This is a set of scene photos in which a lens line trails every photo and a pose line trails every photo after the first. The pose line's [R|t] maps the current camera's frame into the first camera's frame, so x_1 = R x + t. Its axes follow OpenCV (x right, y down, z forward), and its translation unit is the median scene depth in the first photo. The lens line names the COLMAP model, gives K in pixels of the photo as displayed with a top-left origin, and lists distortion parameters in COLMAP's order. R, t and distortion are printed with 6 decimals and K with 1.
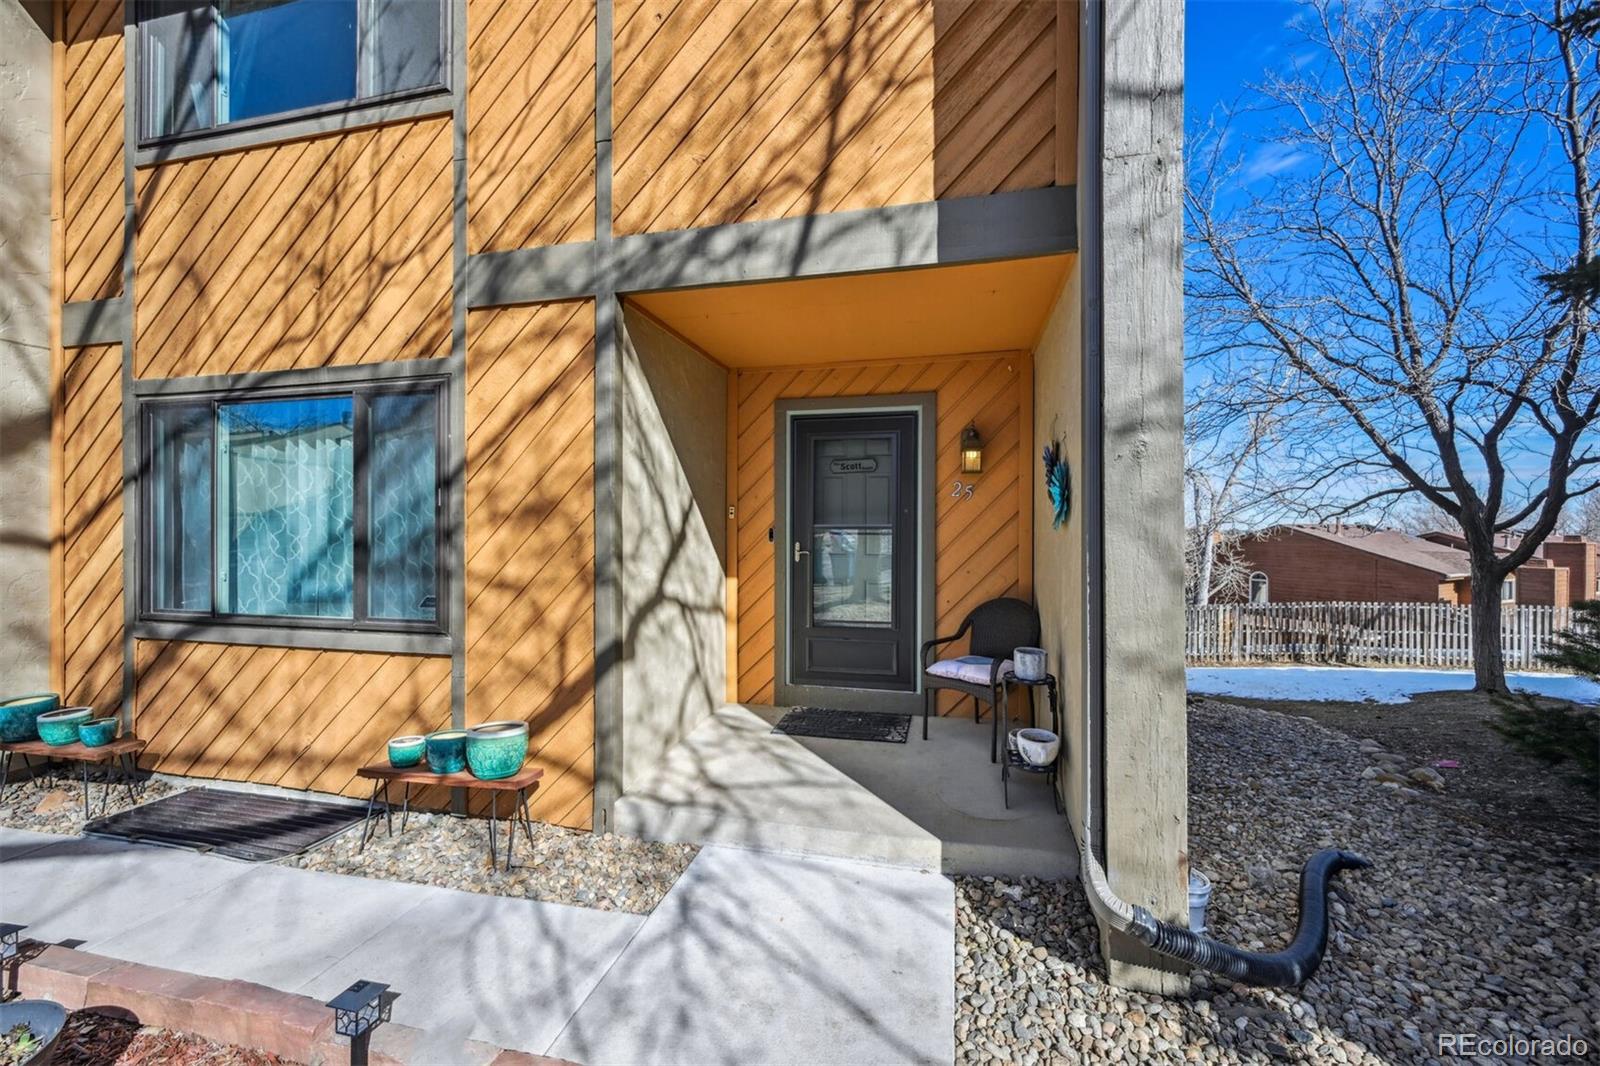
lens RADIAL K [[641.0, 0, 798.7], [0, 641.0, 524.8], [0, 0, 1]] dist [-0.001241, -0.000473]
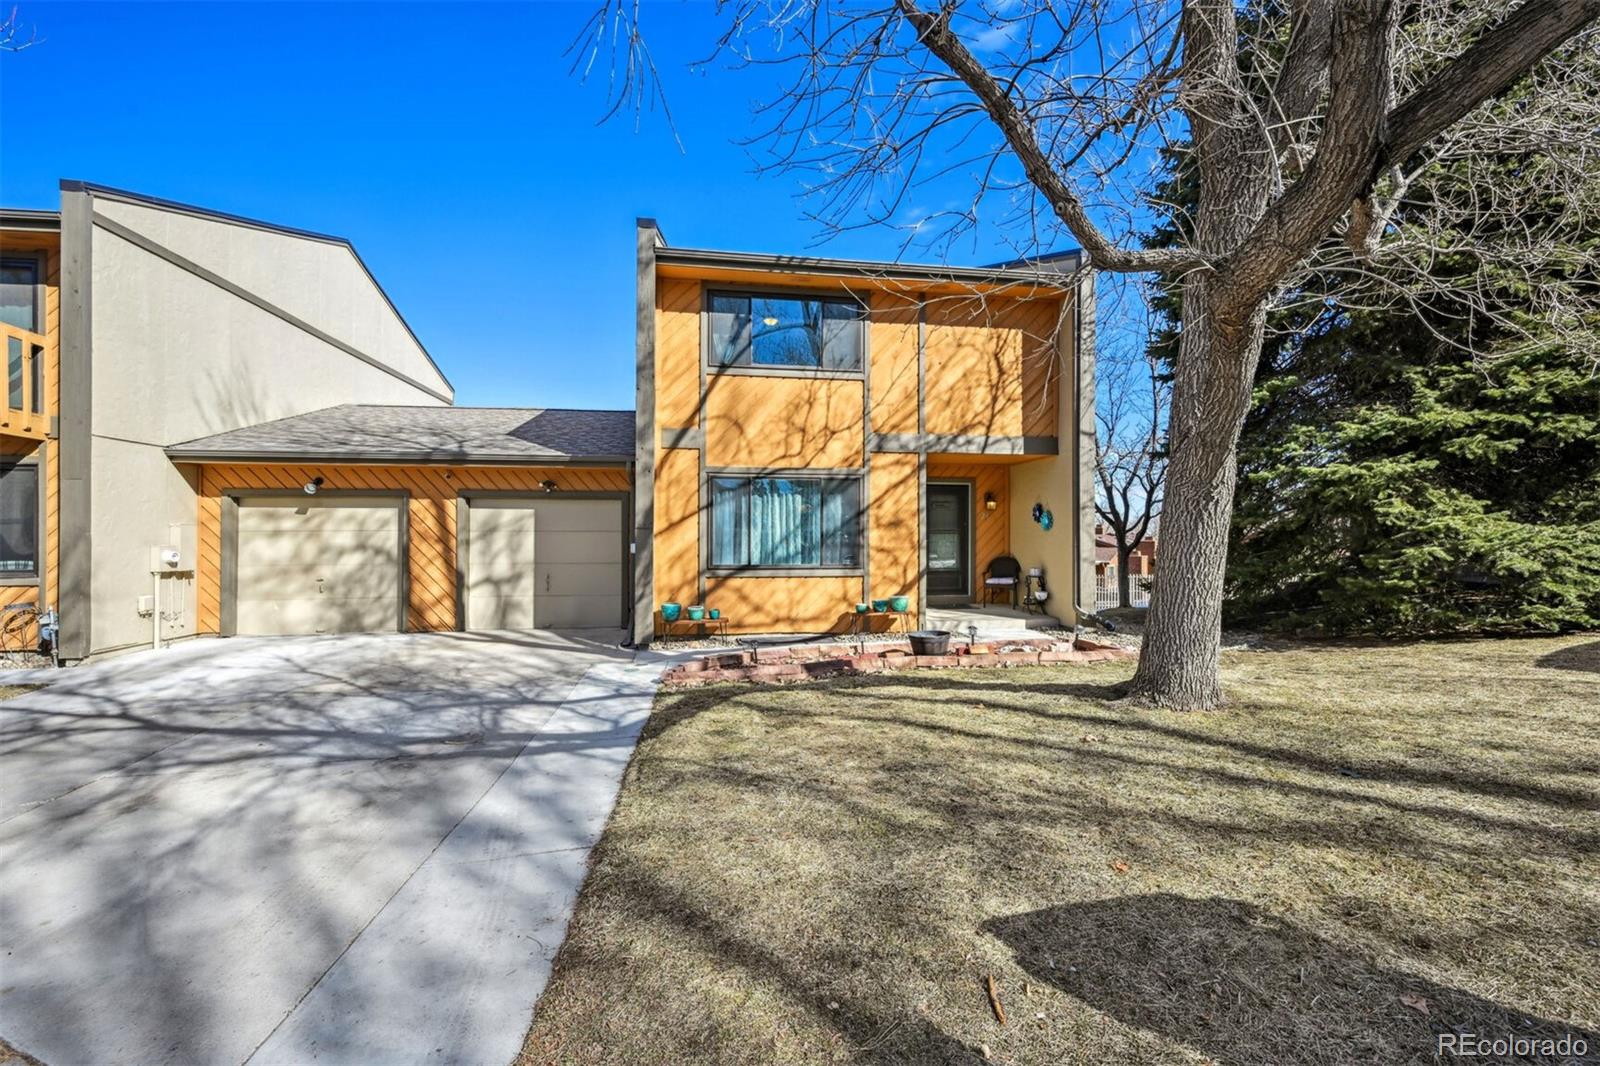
lens RADIAL K [[641.0, 0, 798.7], [0, 641.0, 524.8], [0, 0, 1]] dist [-0.001241, -0.000473]
pose [[0.928198, 0.006199, 0.372035, -1.825451], [-0.004294, 0.999973, -0.005950, 0.000535], [-0.372062, 0.003925, 0.928199, -1.470427]]
